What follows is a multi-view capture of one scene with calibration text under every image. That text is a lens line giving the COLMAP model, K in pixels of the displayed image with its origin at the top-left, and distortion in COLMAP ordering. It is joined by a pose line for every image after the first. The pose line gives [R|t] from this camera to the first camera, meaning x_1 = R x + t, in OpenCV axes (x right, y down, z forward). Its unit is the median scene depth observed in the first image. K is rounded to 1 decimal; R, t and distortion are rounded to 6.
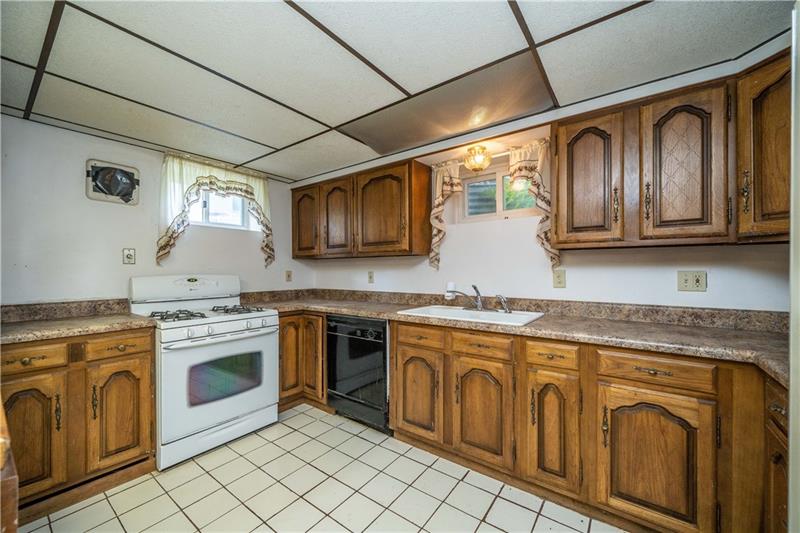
lens RADIAL K [[312.6, 0, 381.3], [0, 312.6, 264.0], [0, 0, 1]] dist [-0.006689, 0.002377]
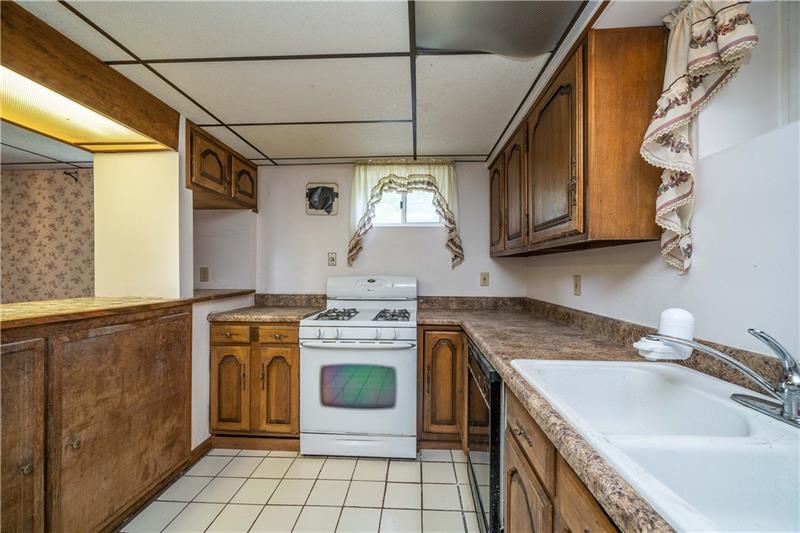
lens RADIAL K [[312.6, 0, 405.3], [0, 312.6, 269.9], [0, 0, 1]] dist [-0.006689, 0.002377]
pose [[0.597880, 0.003454, -0.801578, 0.301808], [0.010852, 0.999864, 0.012403, 0.004312], [0.801512, -0.016114, 0.597762, 0.508974]]
